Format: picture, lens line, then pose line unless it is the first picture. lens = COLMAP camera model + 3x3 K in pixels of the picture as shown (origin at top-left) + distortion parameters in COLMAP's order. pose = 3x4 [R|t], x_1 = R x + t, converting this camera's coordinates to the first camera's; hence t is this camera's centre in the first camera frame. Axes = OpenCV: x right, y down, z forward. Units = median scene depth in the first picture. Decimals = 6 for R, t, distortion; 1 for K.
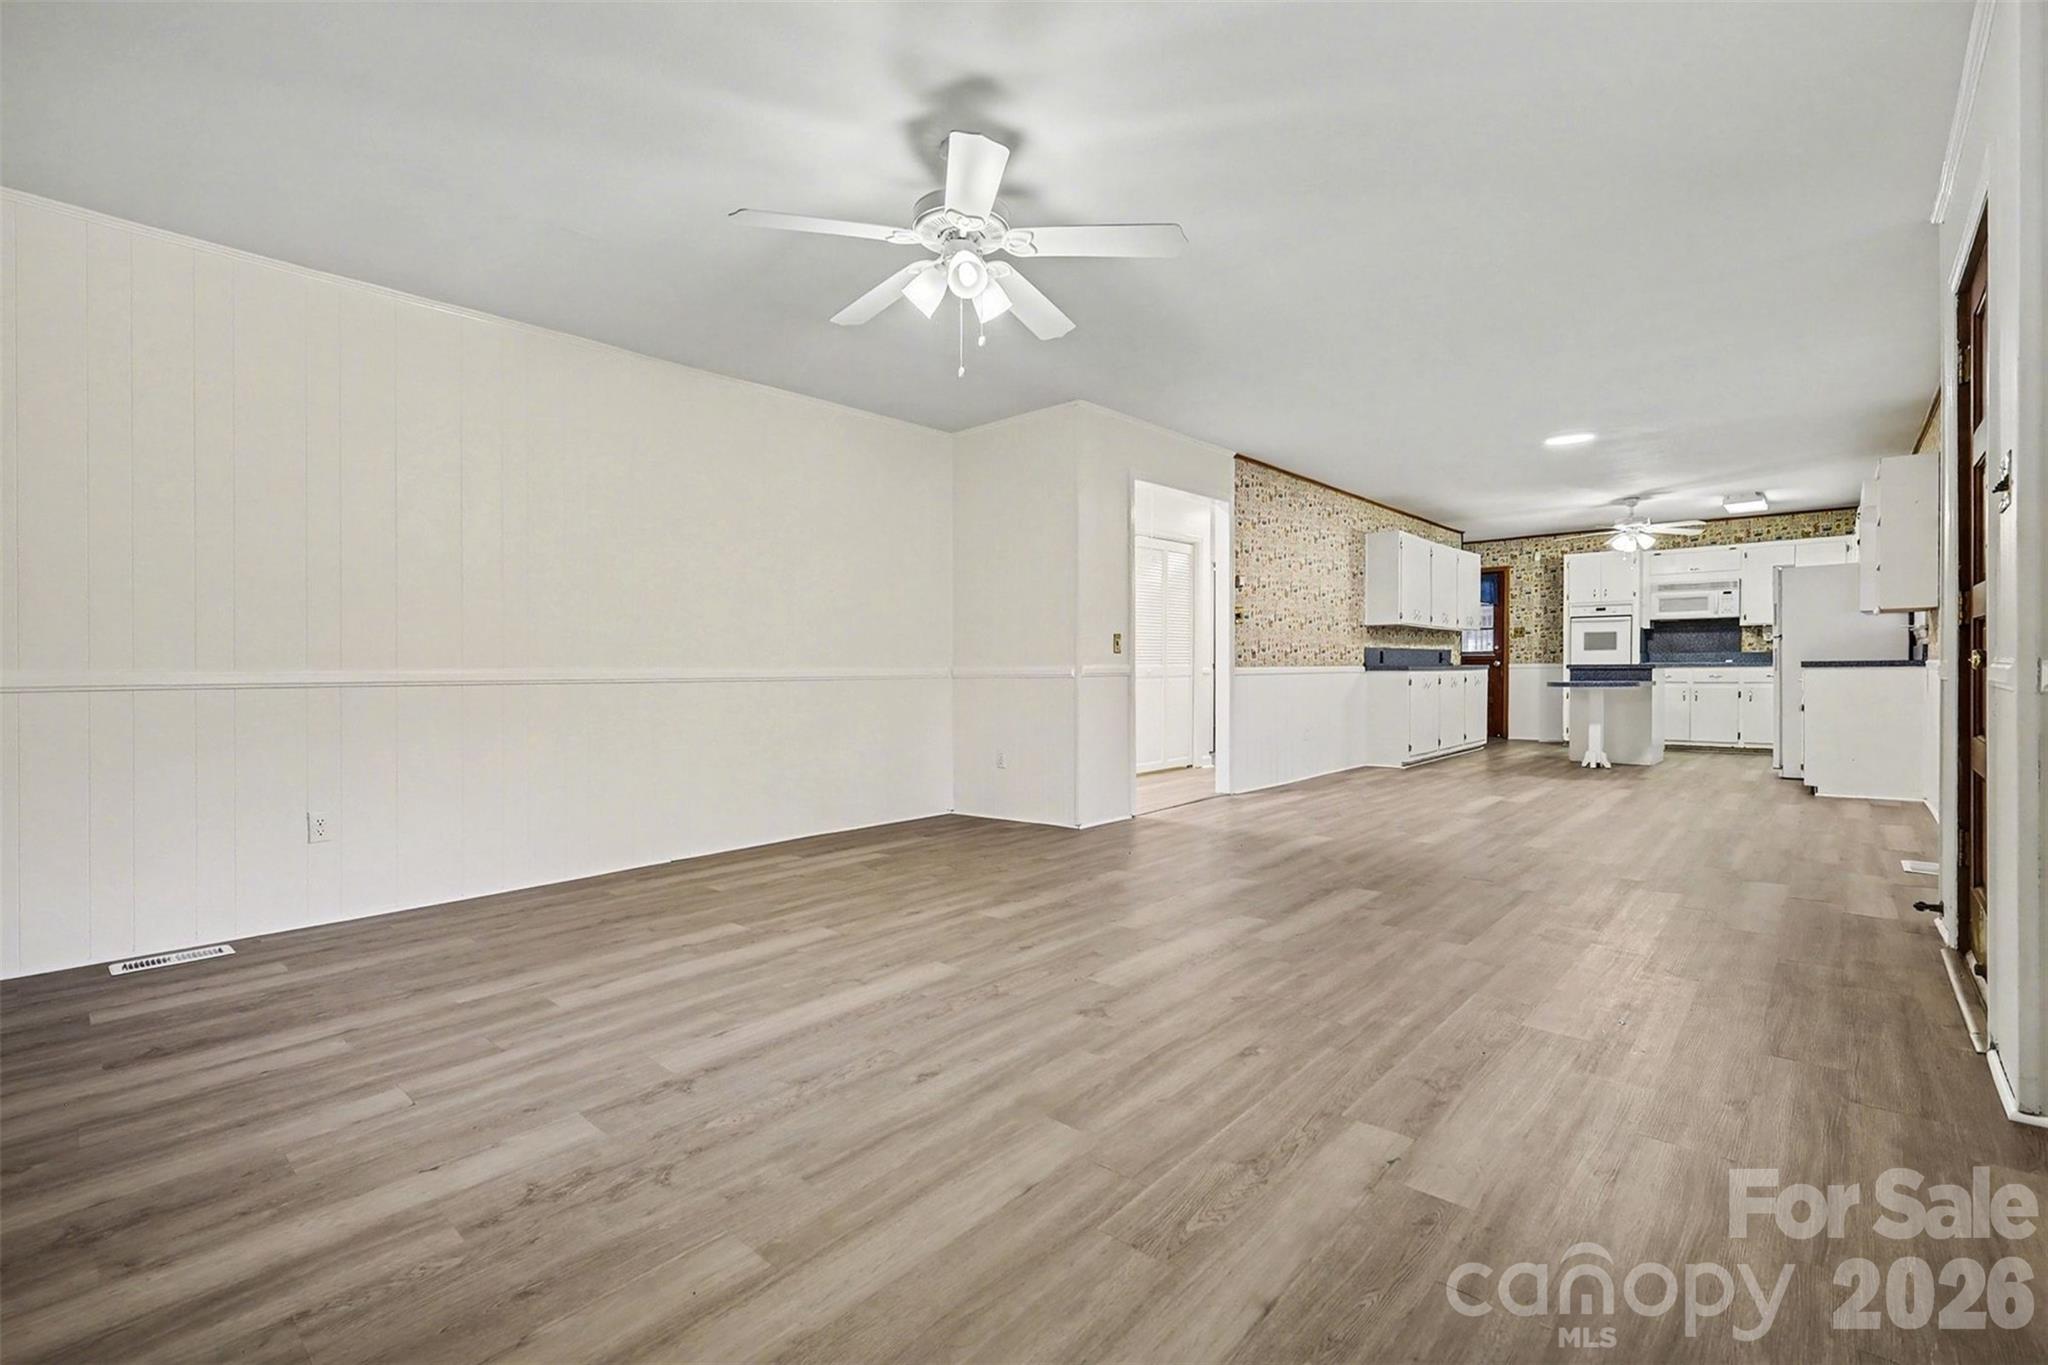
lens RADIAL K [[901.1, 0, 1004.0], [0, 901.1, 672.9], [0, 0, 1]] dist [0.004473, 0.000040]
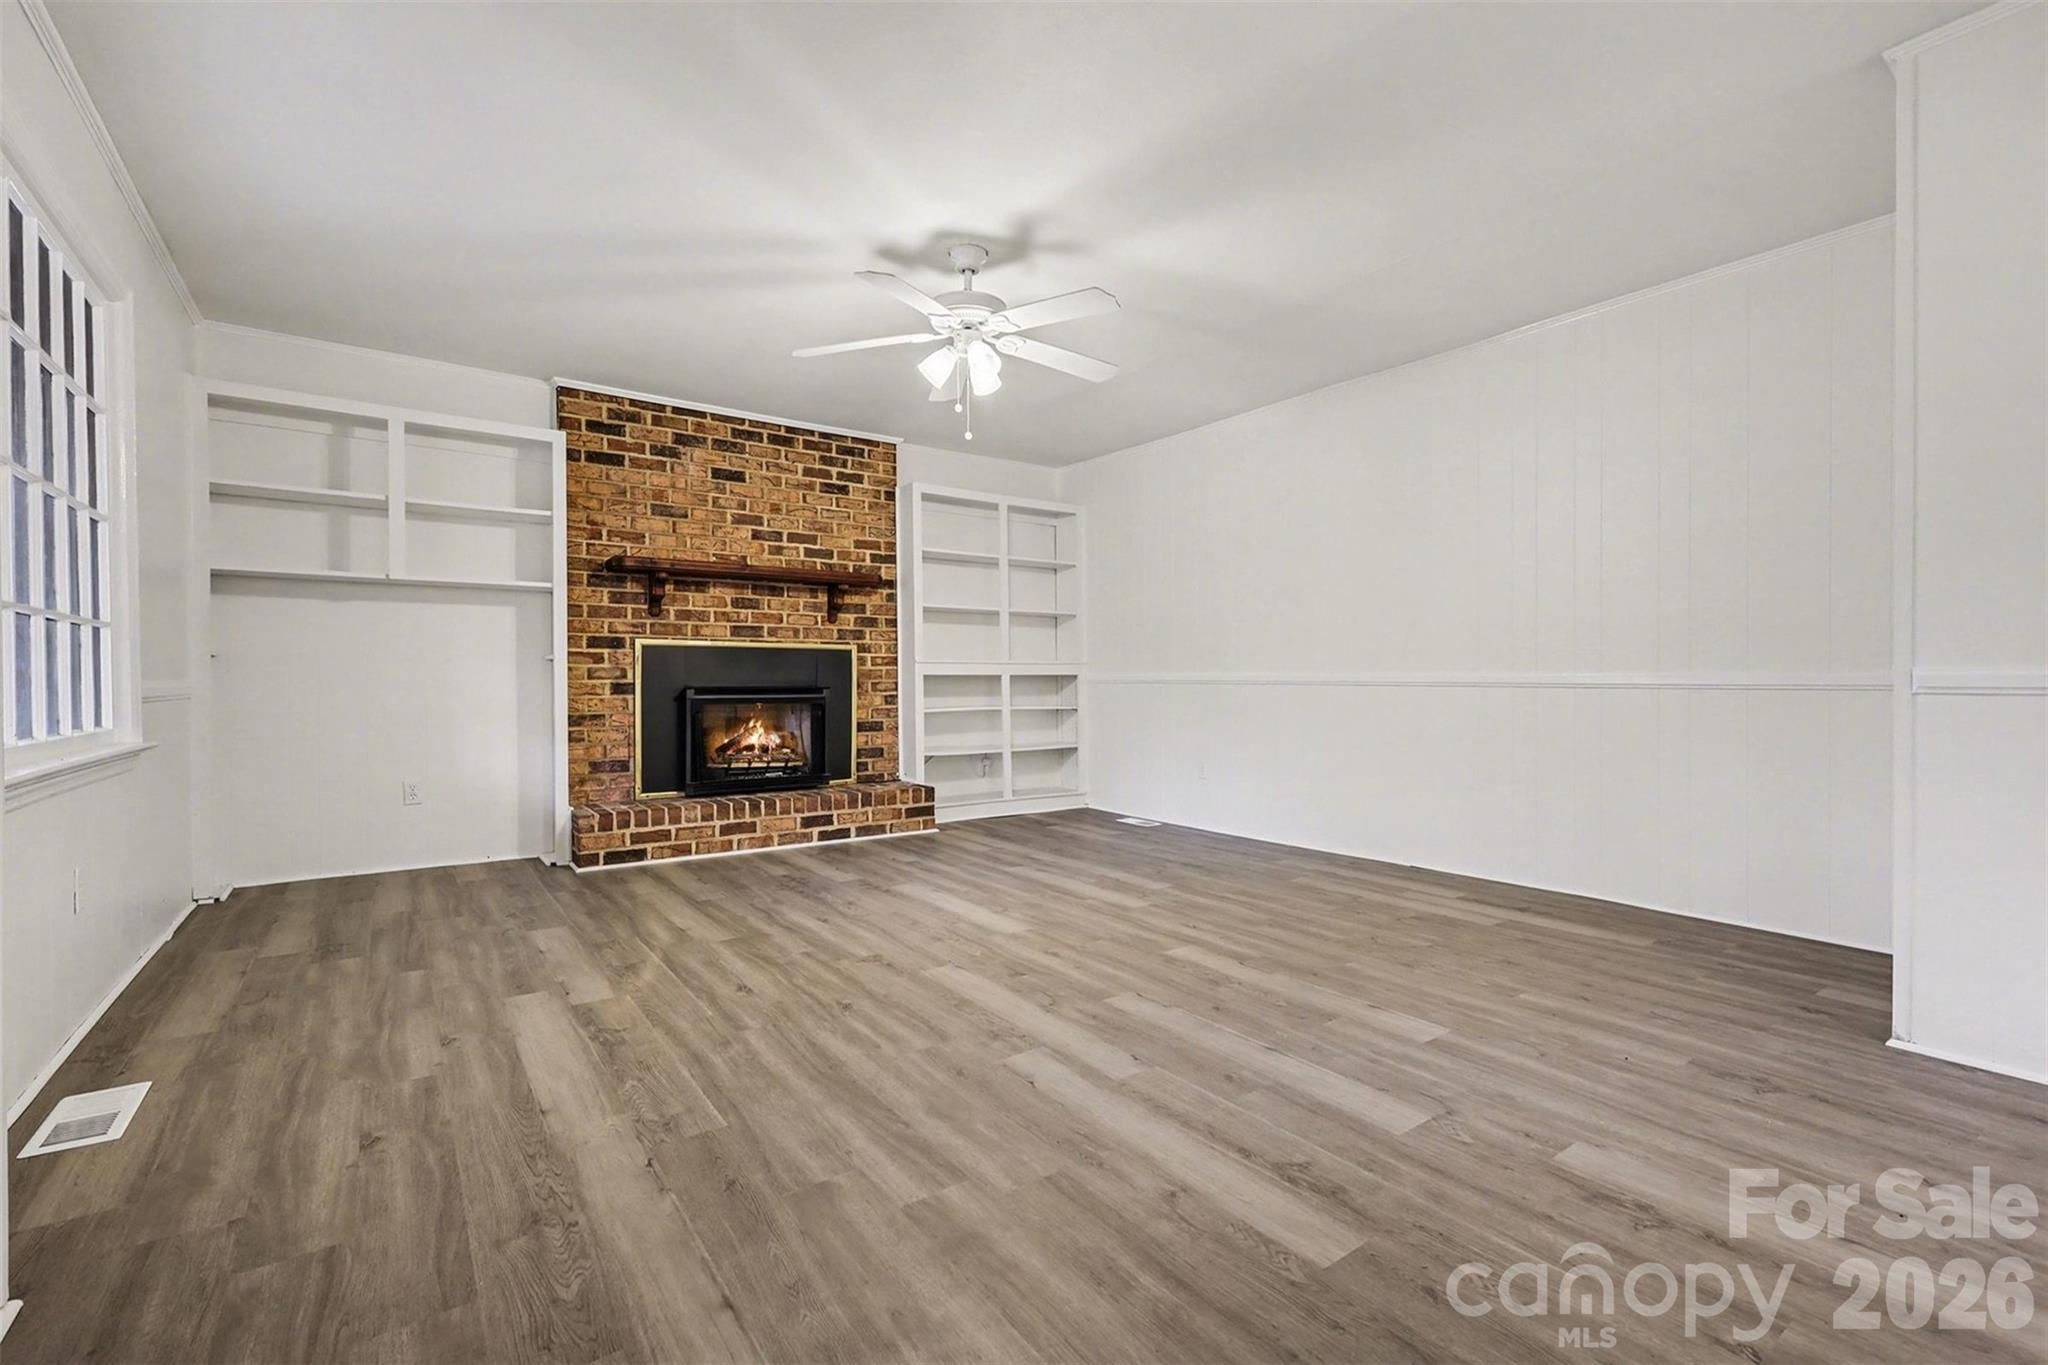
lens RADIAL K [[901.1, 0, 1039.2], [0, 901.1, 673.3], [0, 0, 1]] dist [0.004473, 0.000040]
pose [[-0.198426, 0.006050, -0.980097, 1.245308], [0.001084, 0.999982, 0.005953, -0.015488], [0.980115, 0.000119, -0.198429, 1.462630]]
